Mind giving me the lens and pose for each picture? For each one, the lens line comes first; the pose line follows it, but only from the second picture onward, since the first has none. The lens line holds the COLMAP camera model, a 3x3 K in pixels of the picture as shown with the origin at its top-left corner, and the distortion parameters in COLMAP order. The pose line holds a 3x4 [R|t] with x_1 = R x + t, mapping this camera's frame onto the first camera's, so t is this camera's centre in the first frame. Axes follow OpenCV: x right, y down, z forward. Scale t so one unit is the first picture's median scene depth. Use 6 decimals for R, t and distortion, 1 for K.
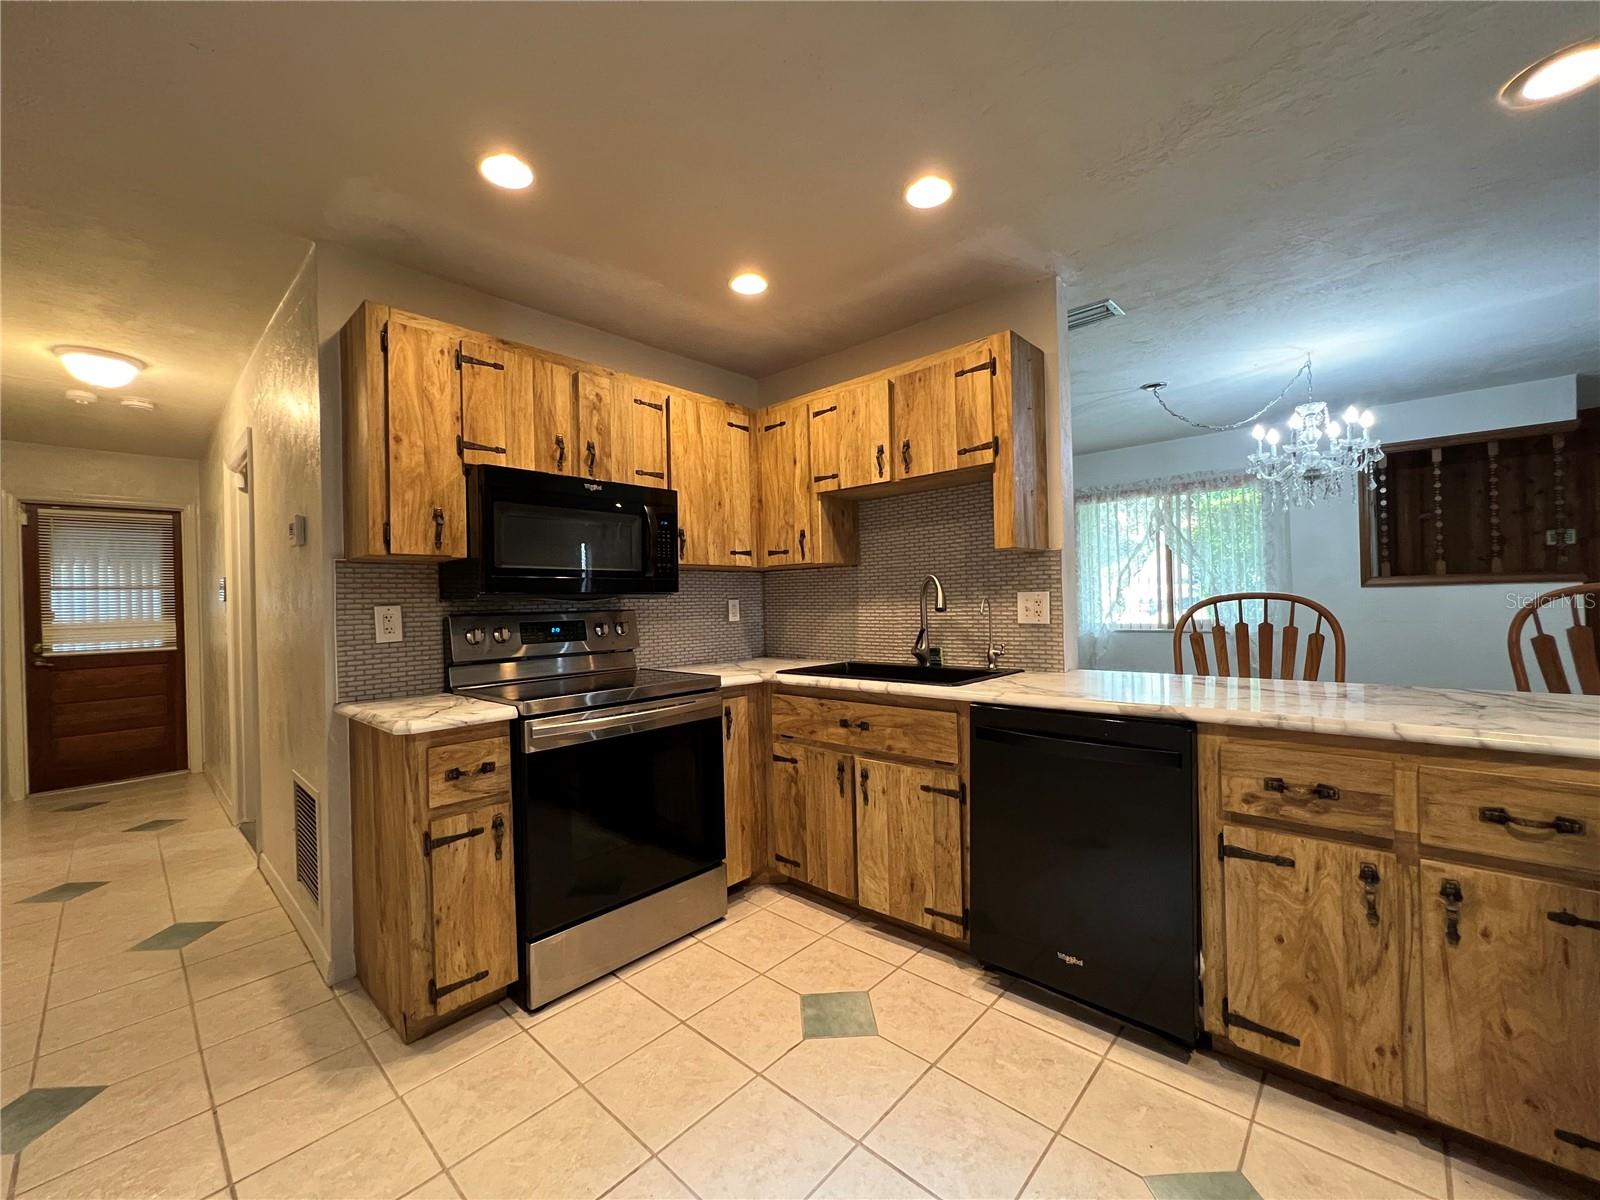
lens RADIAL K [[640.3, 0, 793.5], [0, 640.3, 598.1], [0, 0, 1]] dist [-0.000169, 0.000372]
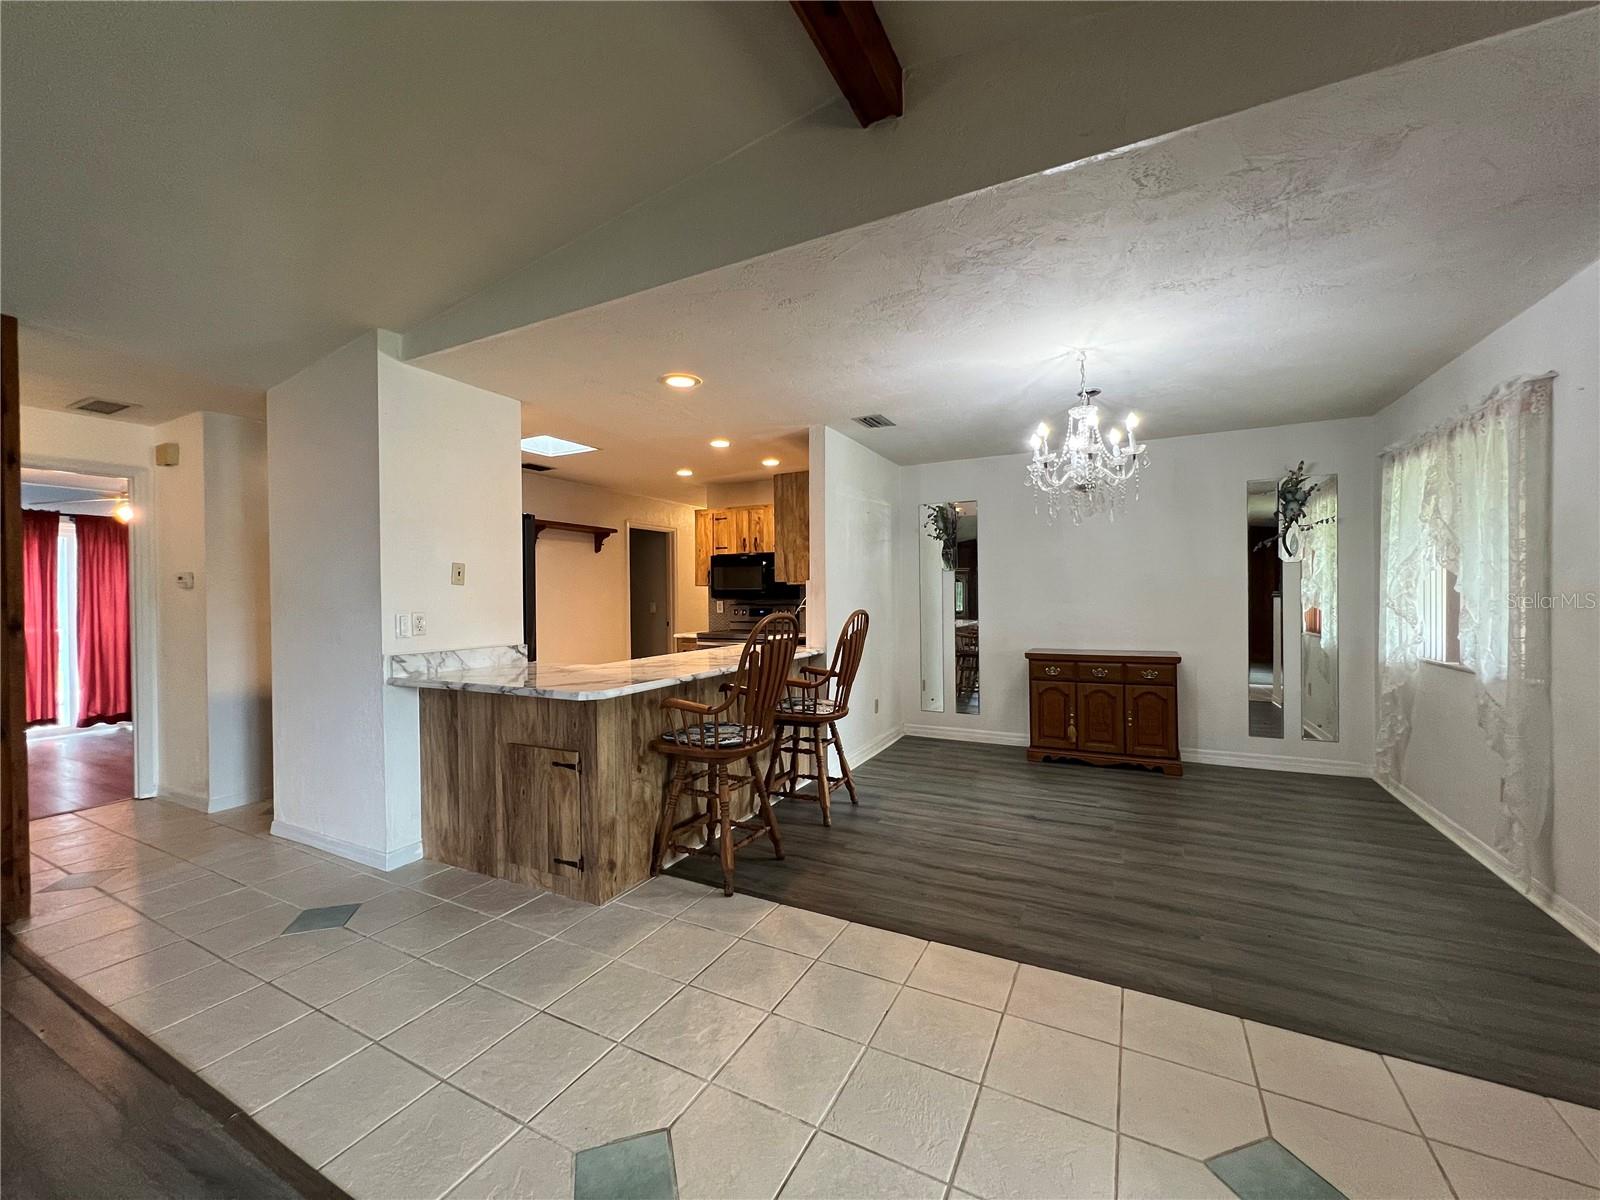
lens RADIAL K [[640.3, 0, 796.3], [0, 640.3, 602.7], [0, 0, 1]] dist [-0.000169, 0.000372]
pose [[0.258970, 0.035760, -0.965223, 2.456692], [0.008806, 0.999185, 0.039381, -0.098780], [0.965845, -0.018698, 0.258444, 0.574574]]
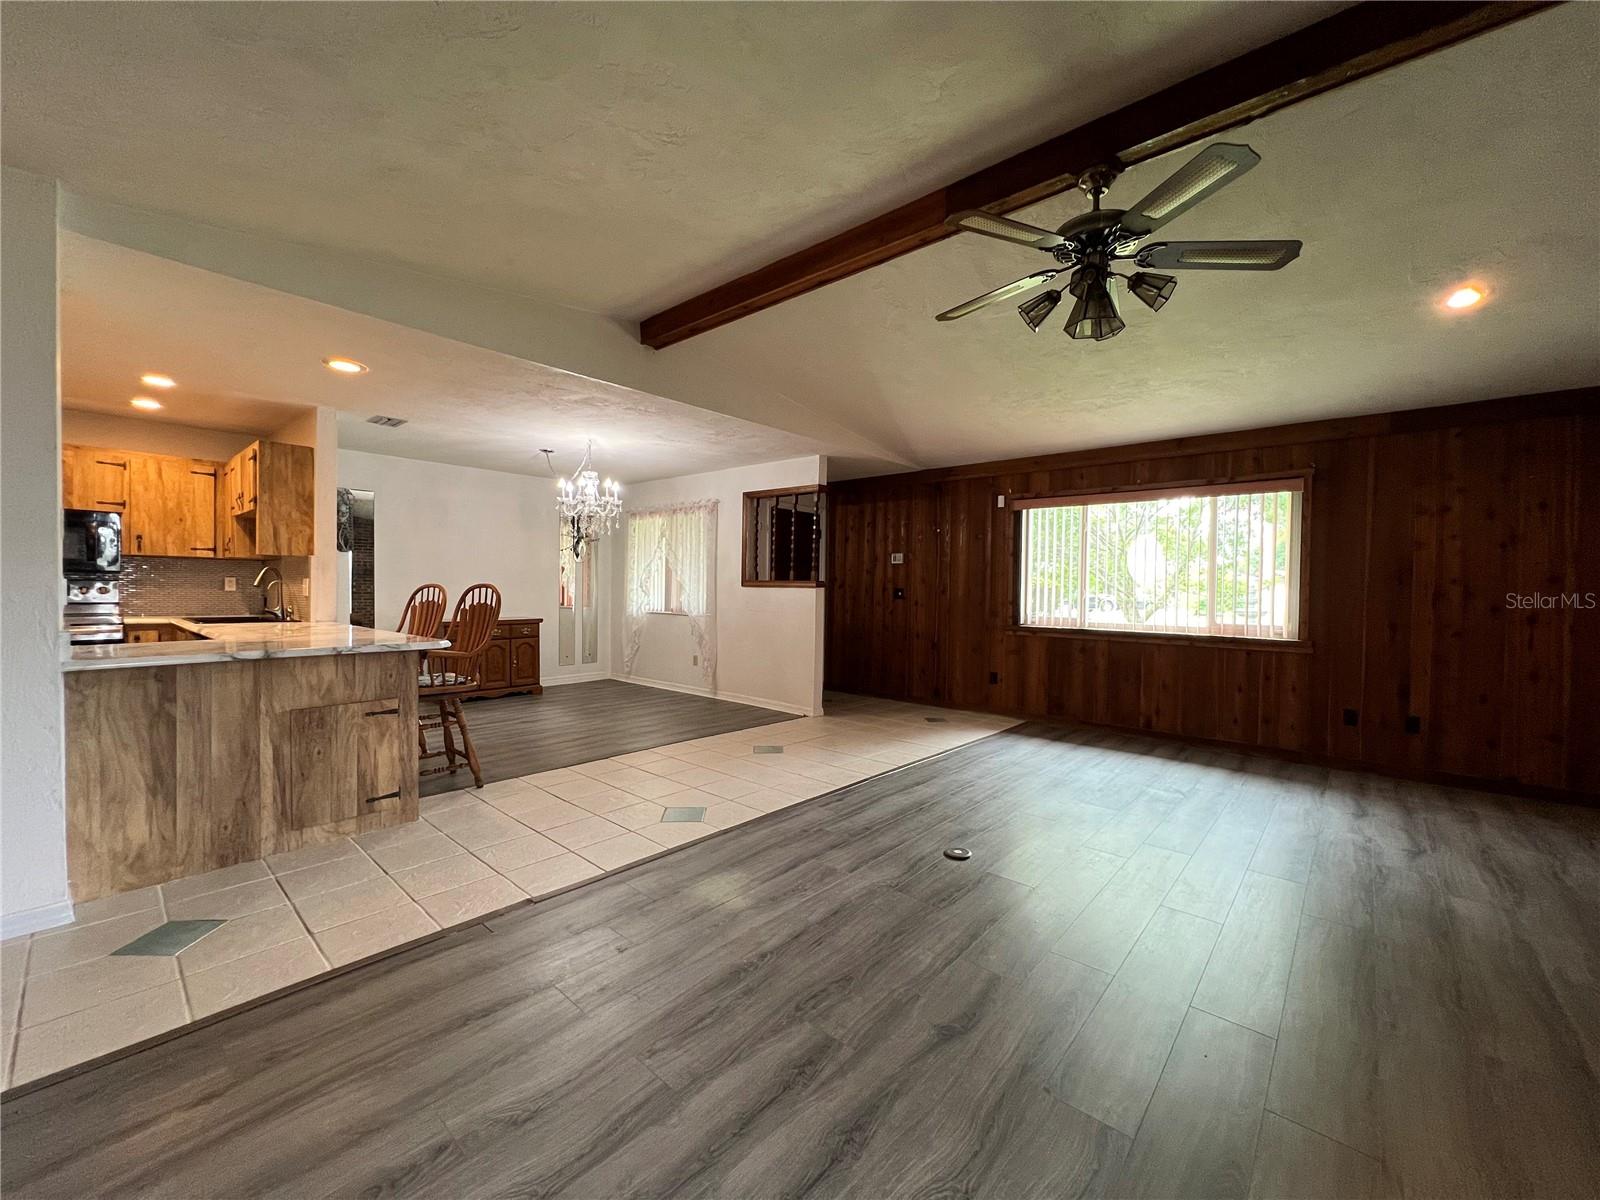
lens RADIAL K [[640.3, 0, 804.9], [0, 640.3, 597.1], [0, 0, 1]] dist [-0.000169, 0.000372]
pose [[0.998800, 0.039109, 0.029477, 2.028051], [-0.039717, 0.999004, 0.020331, -0.059237], [-0.028653, -0.021477, 0.999359, -1.010525]]
